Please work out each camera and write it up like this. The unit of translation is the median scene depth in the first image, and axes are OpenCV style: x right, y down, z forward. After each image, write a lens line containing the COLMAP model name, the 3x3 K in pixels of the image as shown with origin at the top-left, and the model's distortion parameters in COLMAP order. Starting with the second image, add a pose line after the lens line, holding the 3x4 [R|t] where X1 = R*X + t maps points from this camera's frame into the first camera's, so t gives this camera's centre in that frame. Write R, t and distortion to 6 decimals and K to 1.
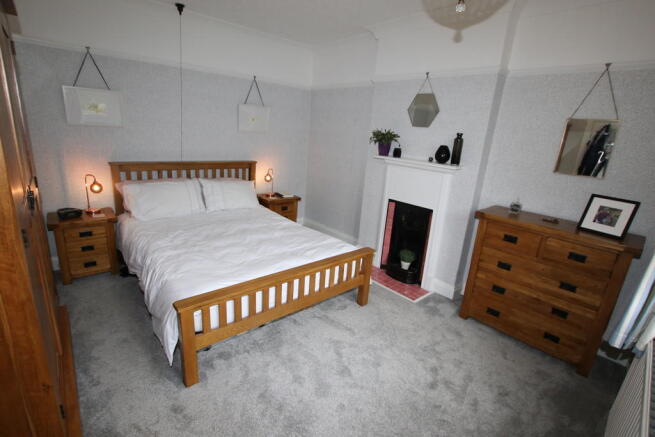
lens RADIAL K [[308.1, 0, 327.5], [0, 308.1, 218.5], [0, 0, 1]] dist [0.000094, -0.000034]
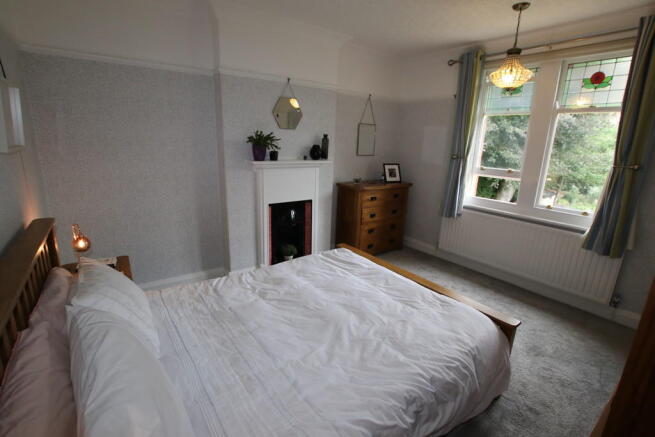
lens RADIAL K [[308.1, 0, 327.5], [0, 308.1, 218.5], [0, 0, 1]] dist [0.000094, -0.000034]
pose [[0.110068, -0.318868, 0.941386, -0.810249], [0.248655, 0.925857, 0.284535, -0.290360], [-0.962318, 0.202762, 0.181196, 0.769230]]
